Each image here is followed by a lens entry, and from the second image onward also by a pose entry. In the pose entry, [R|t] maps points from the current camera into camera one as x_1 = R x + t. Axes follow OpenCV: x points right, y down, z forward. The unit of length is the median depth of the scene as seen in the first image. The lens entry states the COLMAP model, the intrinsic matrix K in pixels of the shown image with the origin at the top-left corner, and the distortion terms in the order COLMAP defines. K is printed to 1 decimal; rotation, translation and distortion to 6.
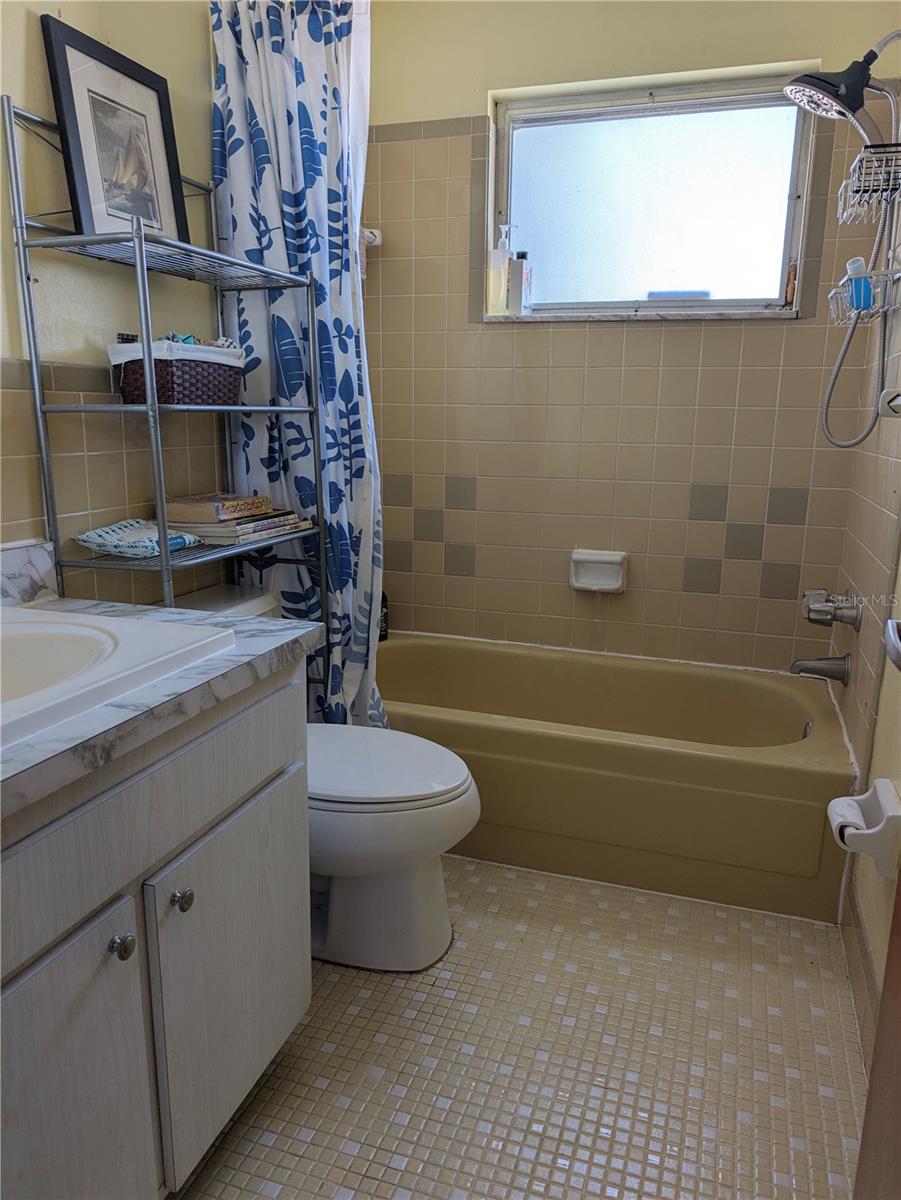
lens RADIAL K [[865.7, 0, 450.5], [0, 865.7, 600.0], [0, 0, 1]] dist [0.021545, -0.007015]
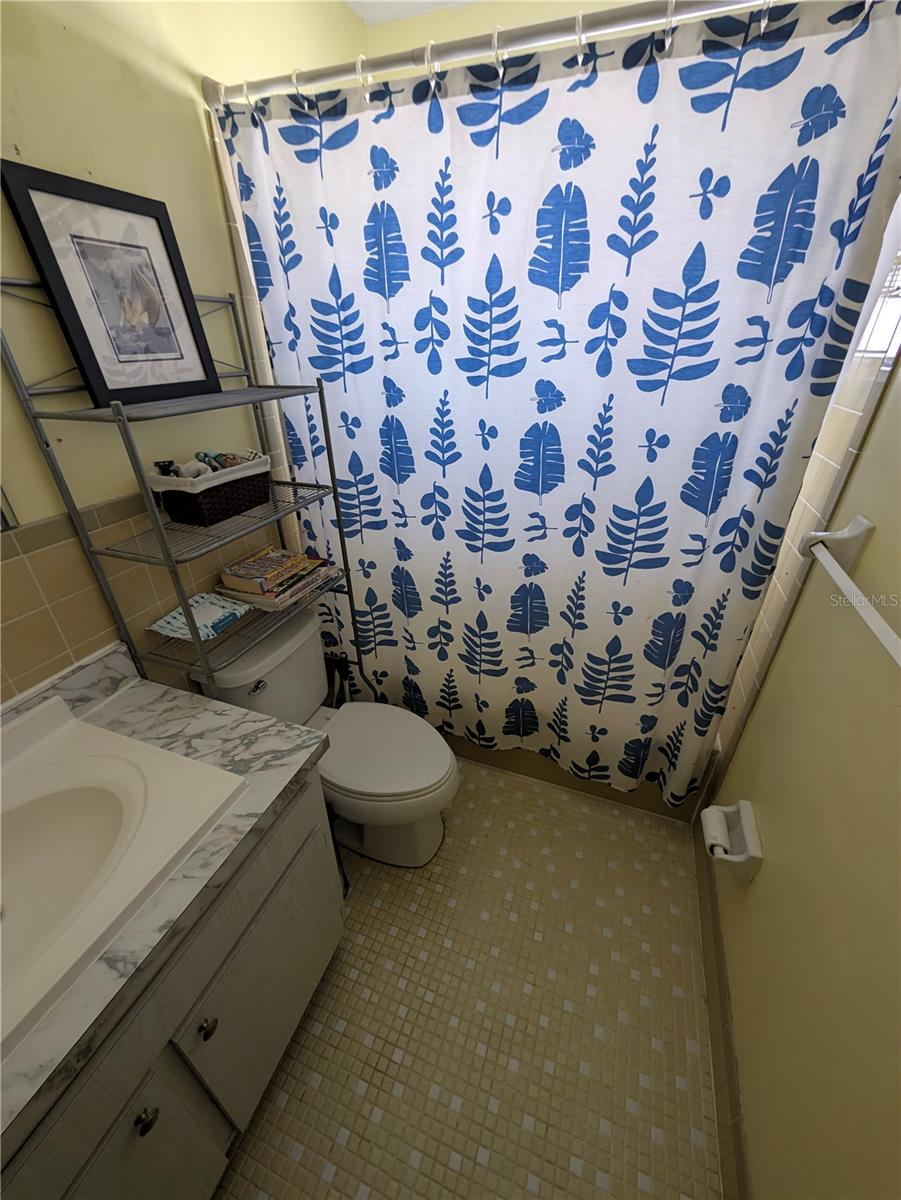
lens RADIAL K [[480.7, 0, 448.6], [0, 480.7, 611.4], [0, 0, 1]] dist [0.011736, 0.000371]
pose [[0.999337, 0.007059, -0.035707, 0.047257], [0.003146, 0.960592, 0.277945, -0.293479], [0.036262, -0.277874, 0.959933, 0.317756]]
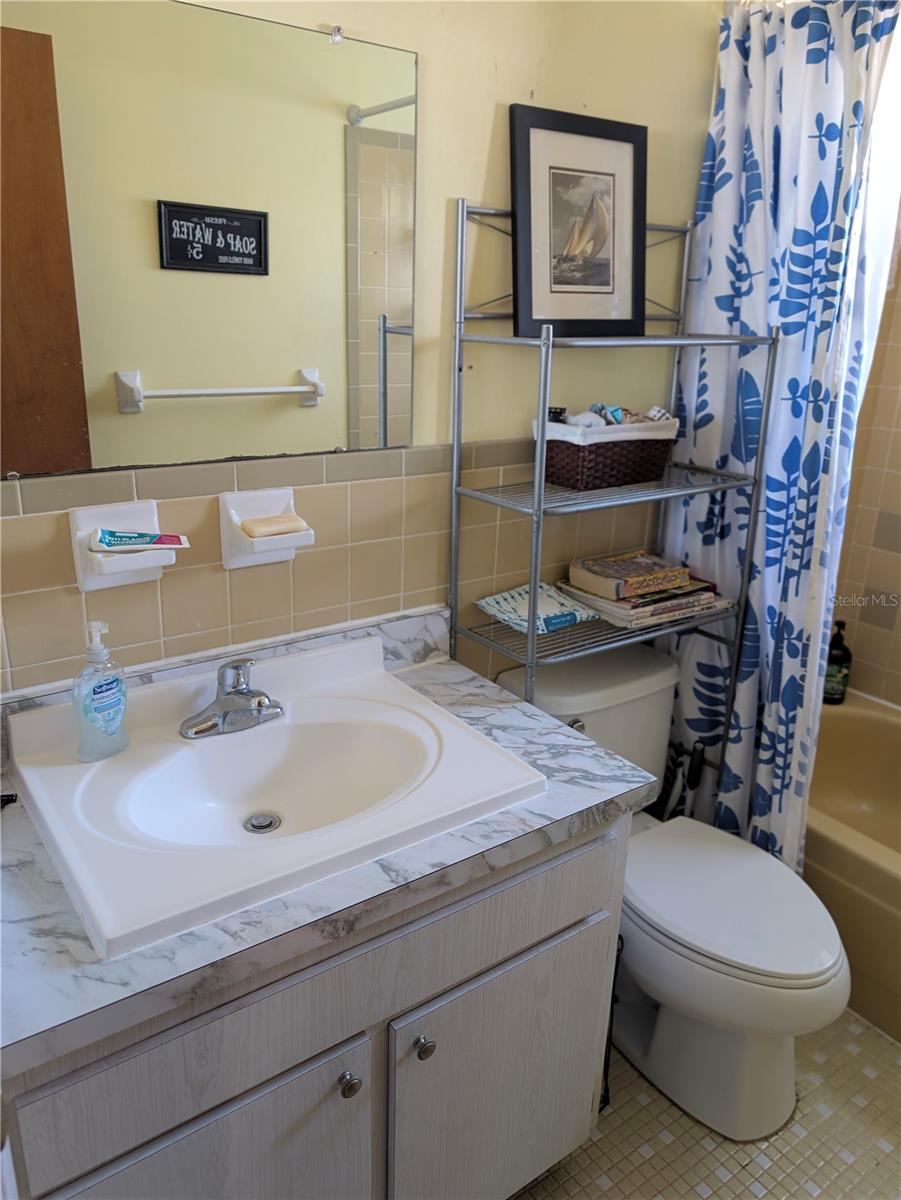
lens RADIAL K [[919.0, 0, 450.4], [0, 919.0, 614.1], [0, 0, 1]] dist [0.029279, -0.000771]
pose [[0.823884, 0.207238, -0.527510, 0.126697], [-0.158378, 0.977856, 0.136801, -0.205905], [0.544179, -0.029162, 0.838462, 0.062881]]
